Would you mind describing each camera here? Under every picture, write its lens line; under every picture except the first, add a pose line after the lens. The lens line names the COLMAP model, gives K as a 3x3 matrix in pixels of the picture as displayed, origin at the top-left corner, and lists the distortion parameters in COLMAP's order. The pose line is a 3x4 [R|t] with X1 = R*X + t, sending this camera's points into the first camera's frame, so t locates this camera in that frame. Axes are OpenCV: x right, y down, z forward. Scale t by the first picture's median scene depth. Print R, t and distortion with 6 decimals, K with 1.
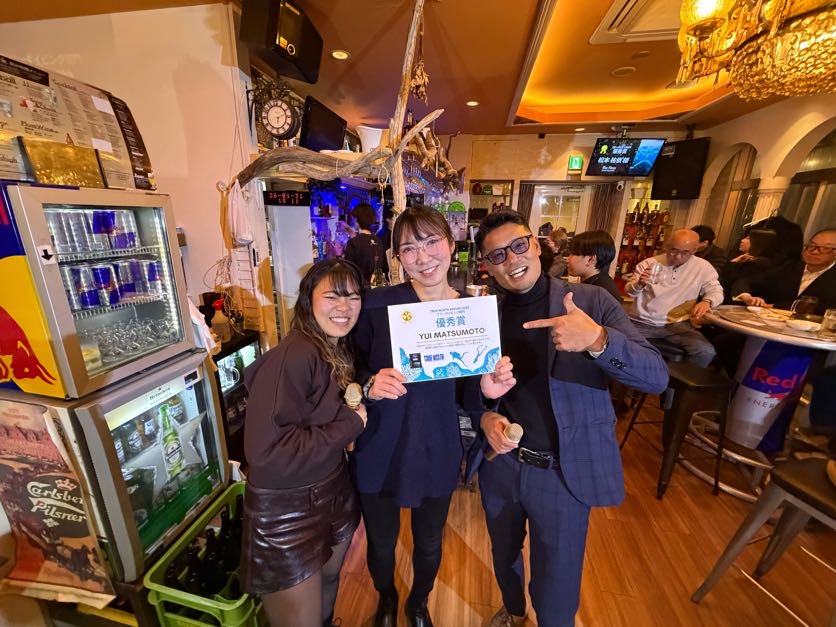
lens RADIAL K [[329.4, 0, 415.0], [0, 329.4, 312.9], [0, 0, 1]] dist [-0.000622, 0.000127]
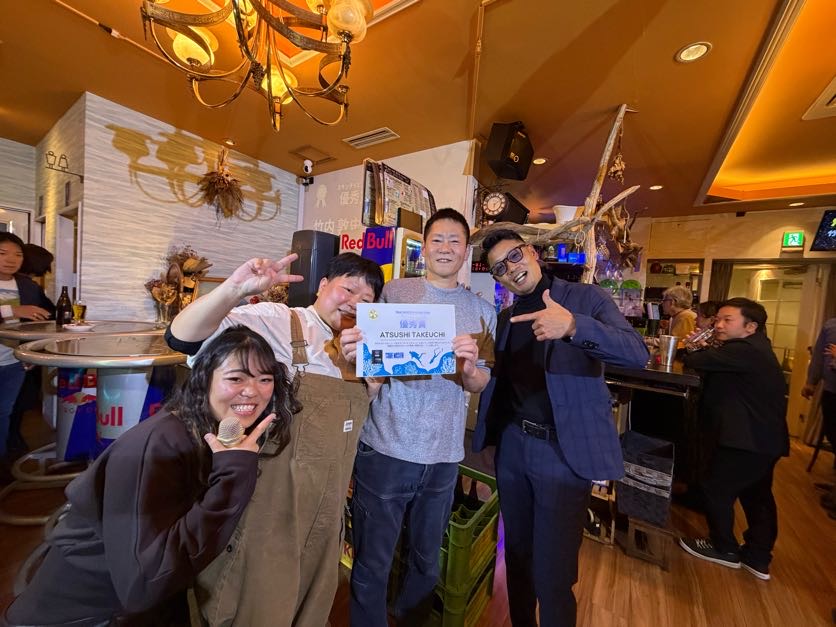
lens RADIAL K [[329.4, 0, 417.2], [0, 329.4, 314.8], [0, 0, 1]] dist [-0.000622, 0.000127]
pose [[0.911047, 0.062147, -0.407591, -0.122255], [-0.163648, 0.961875, -0.219126, 0.212678], [0.378434, 0.266335, 0.886484, -0.228181]]
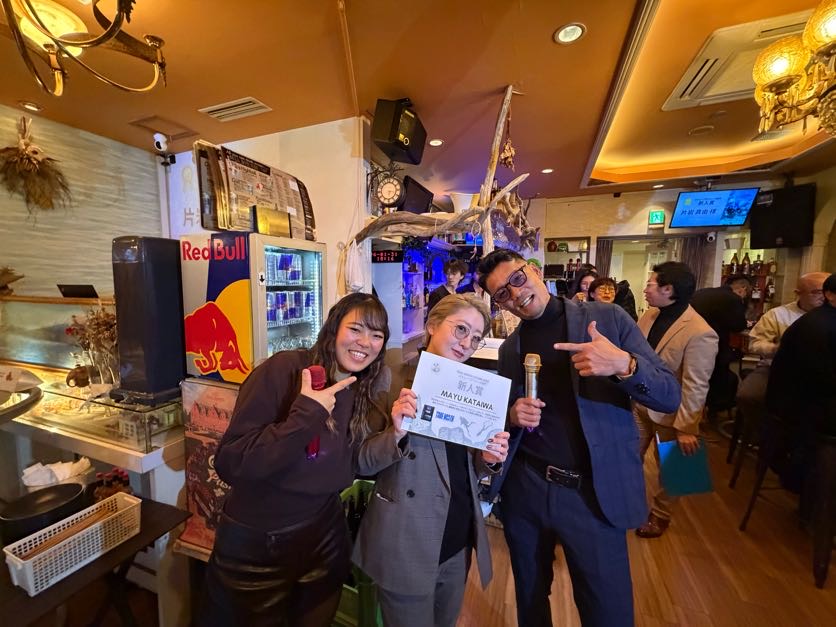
lens RADIAL K [[329.4, 0, 416.1], [0, 329.4, 314.4], [0, 0, 1]] dist [-0.000622, 0.000127]
pose [[0.980603, 0.001773, -0.195995, -0.070280], [-0.037883, 0.982818, -0.180648, 0.094762], [0.192307, 0.184569, 0.963822, -0.108255]]
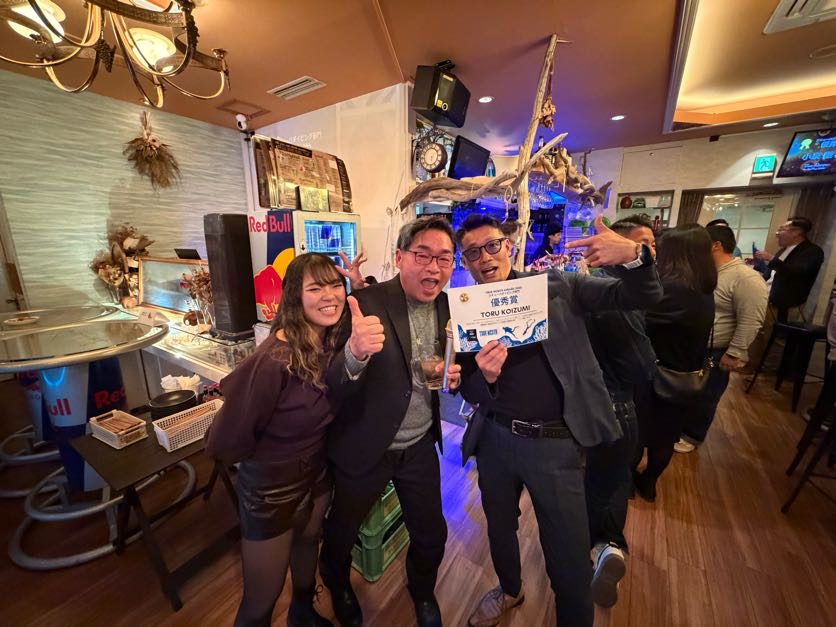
lens RADIAL K [[329.4, 0, 417.4], [0, 329.4, 313.2], [0, 0, 1]] dist [-0.000622, 0.000127]
pose [[0.915020, 0.068959, -0.397470, 0.097275], [-0.094562, 0.994494, -0.045153, 0.091708], [0.392168, 0.078902, 0.916504, -0.177609]]
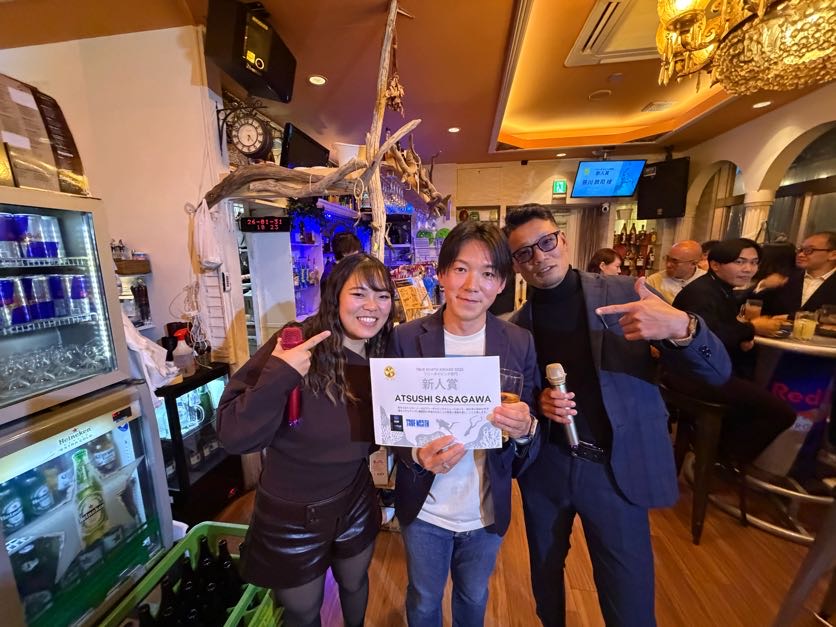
lens RADIAL K [[329.4, 0, 414.6], [0, 329.4, 313.7], [0, 0, 1]] dist [-0.000622, 0.000127]
pose [[0.999282, -0.034096, 0.016525, 0.031492], [0.035572, 0.994421, -0.099301, 0.033934], [-0.013047, 0.099817, 0.994920, 0.094497]]
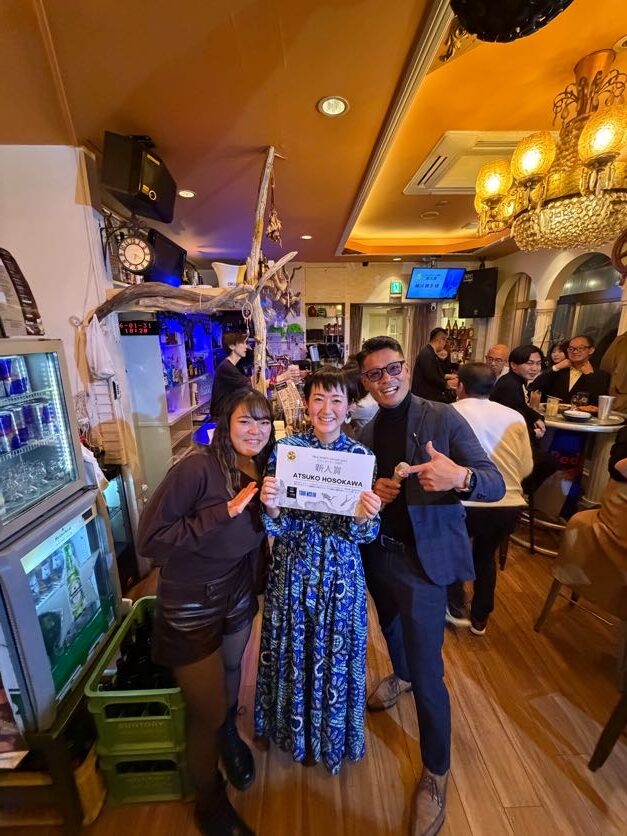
lens RADIAL K [[329.4, 0, 310.7], [0, 329.4, 414.4], [0, 0, 1]] dist [-0.000622, 0.000127]
pose [[0.978790, -0.078713, 0.189139, -0.115579], [0.086940, 0.995578, -0.035586, -0.010564], [-0.185502, 0.051275, 0.981305, -0.090160]]
